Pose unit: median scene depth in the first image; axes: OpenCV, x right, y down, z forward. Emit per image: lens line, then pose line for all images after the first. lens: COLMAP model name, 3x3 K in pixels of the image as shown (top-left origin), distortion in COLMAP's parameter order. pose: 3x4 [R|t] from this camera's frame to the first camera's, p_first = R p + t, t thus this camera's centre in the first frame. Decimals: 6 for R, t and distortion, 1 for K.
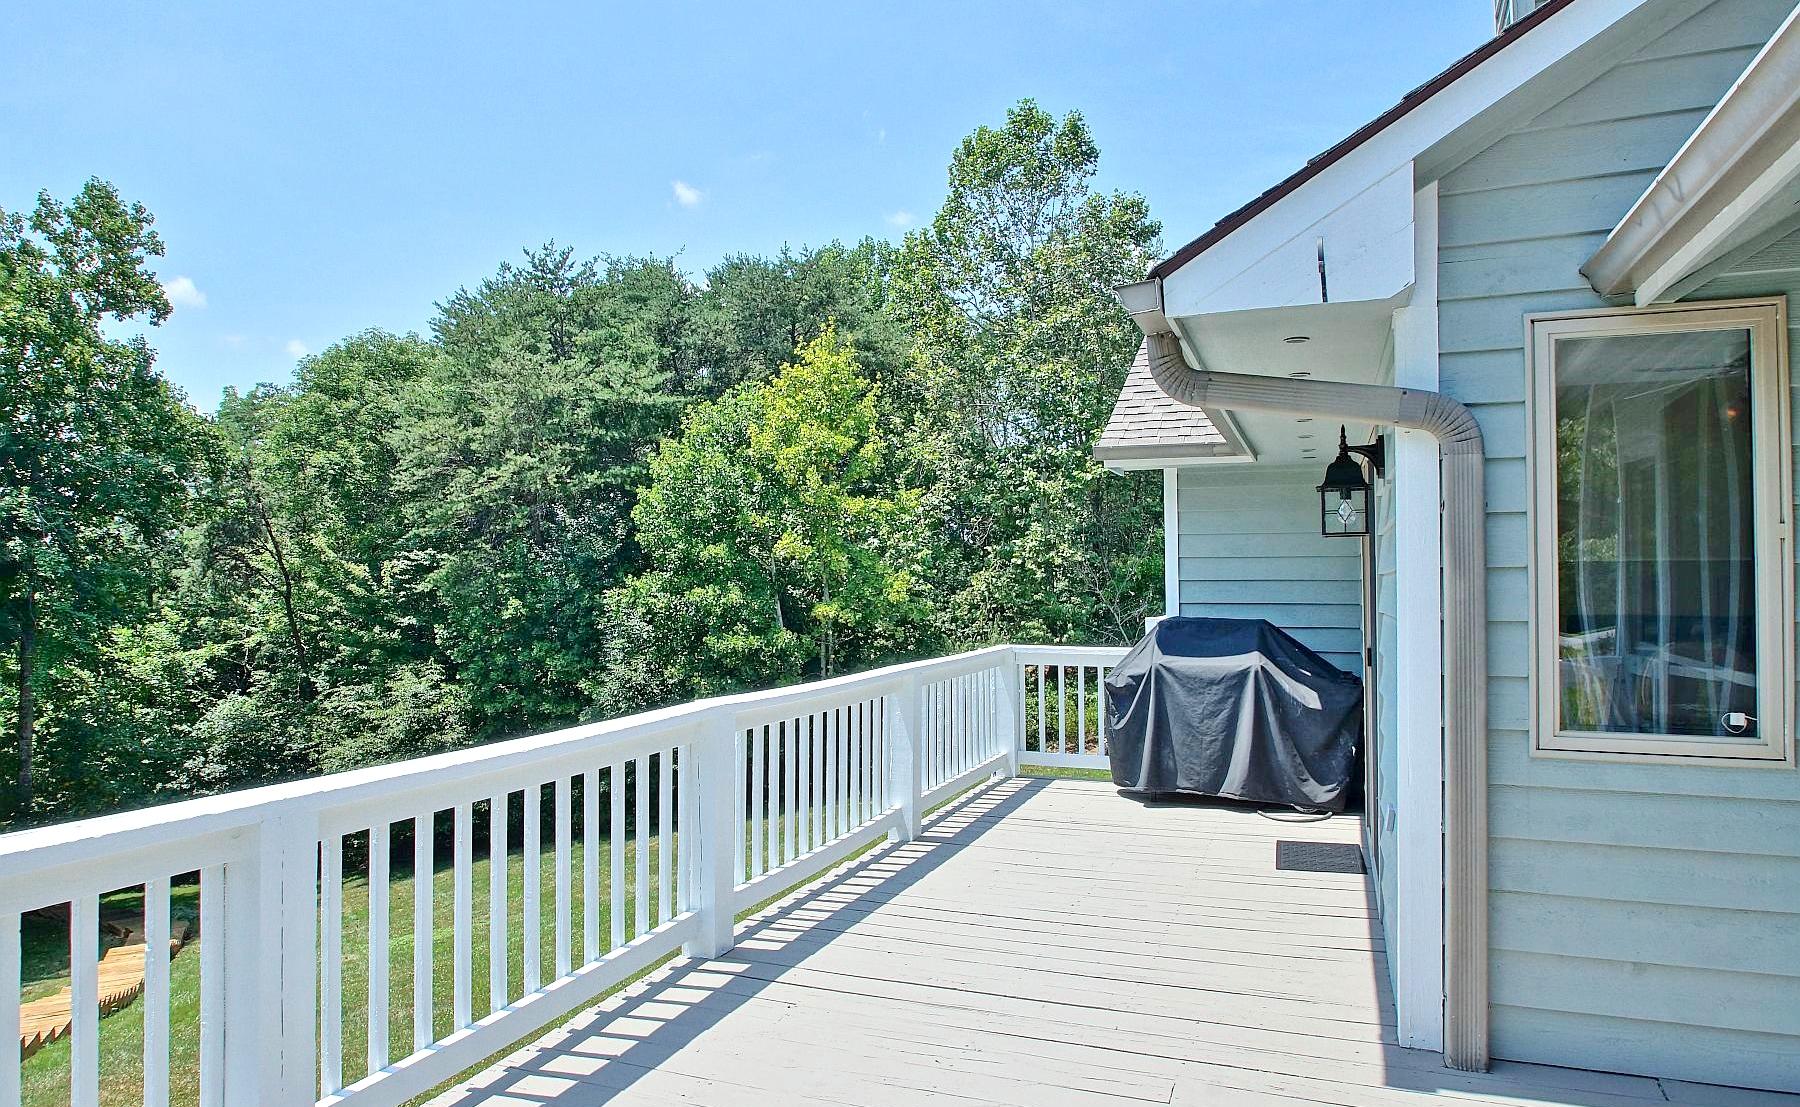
lens RADIAL K [[1139.9, 0, 900.0], [0, 1139.9, 553.5], [0, 0, 1]] dist [-0.032689, -0.000471]
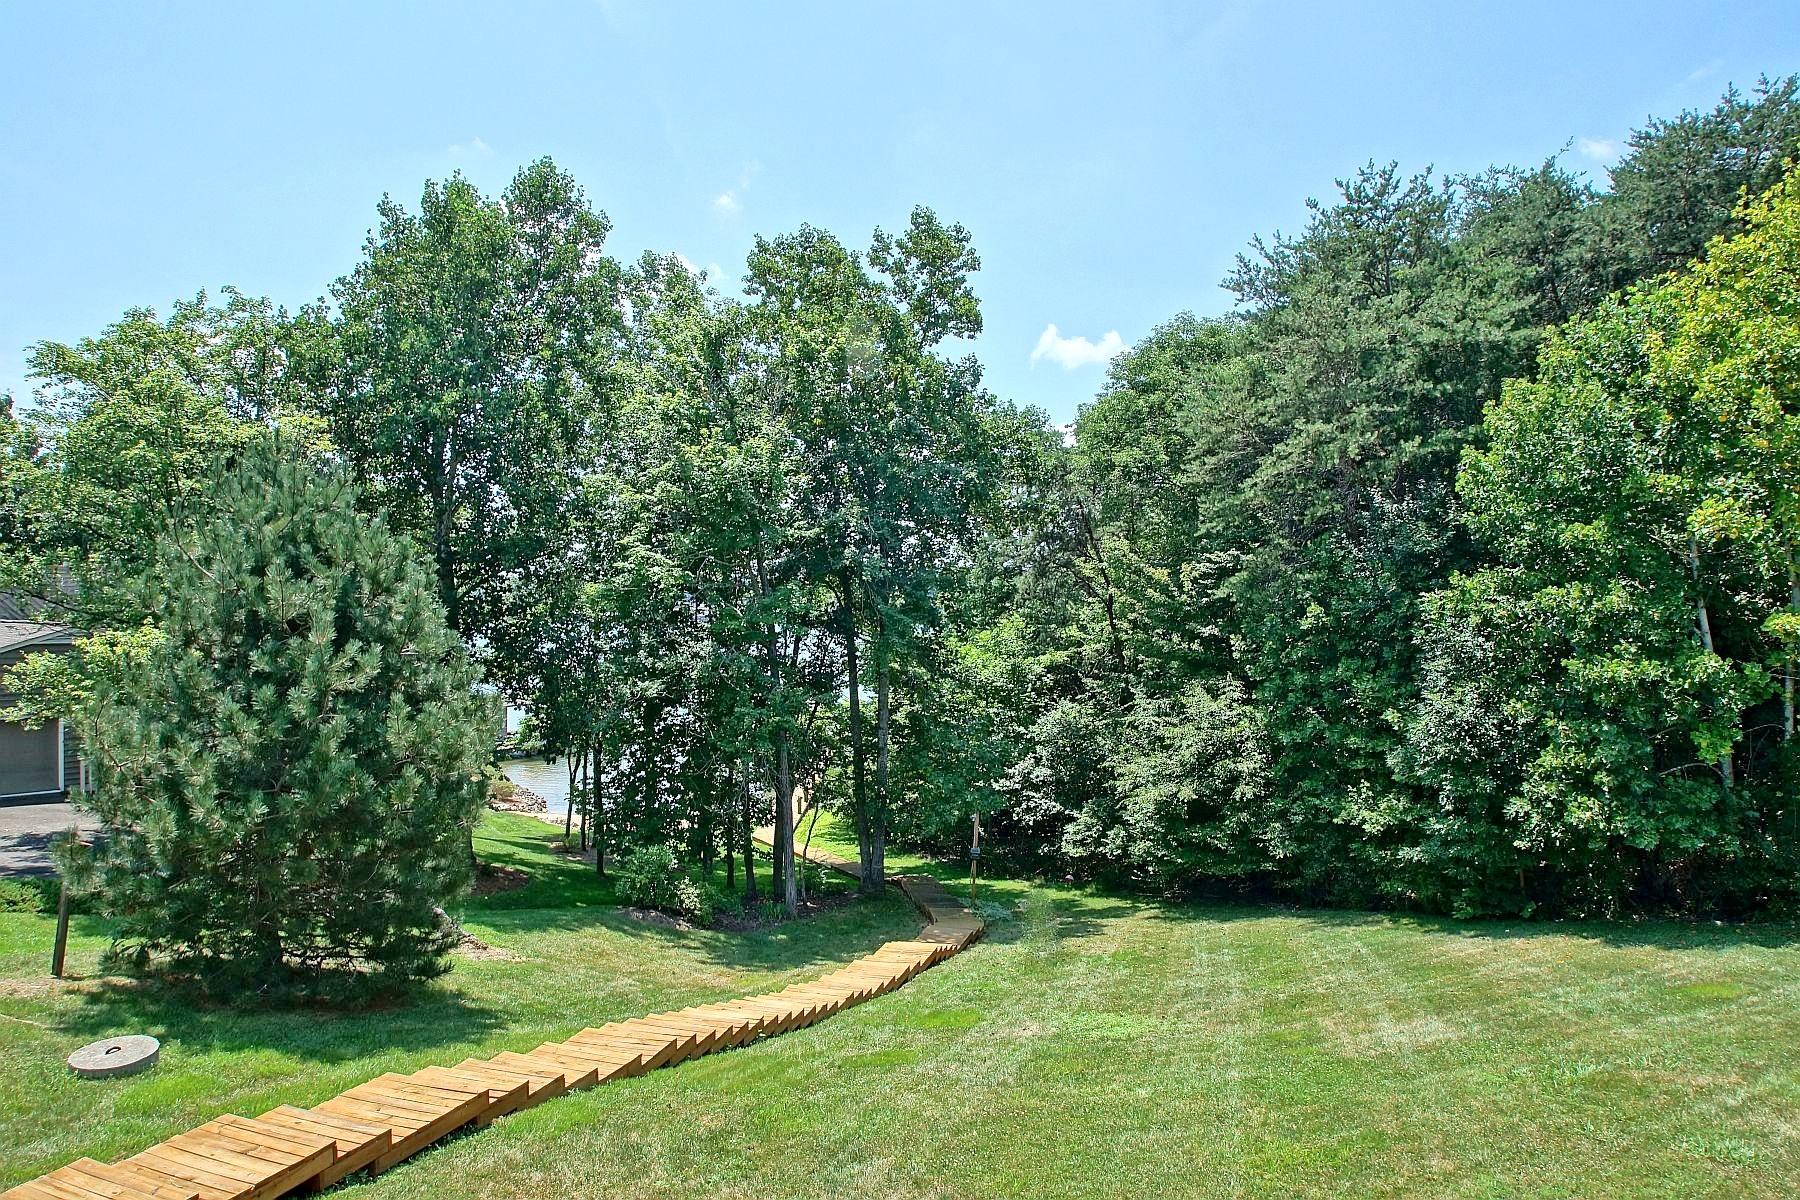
lens RADIAL K [[1105.0, 0, 900.0], [0, 1105.0, 600.0], [0, 0, 1]] dist [-0.020342, -0.001459]
pose [[0.706624, 0.002321, -0.707585, 0.008110], [0.012737, 0.999791, 0.015999, 0.020032], [0.707474, -0.020318, 0.706447, 0.232741]]
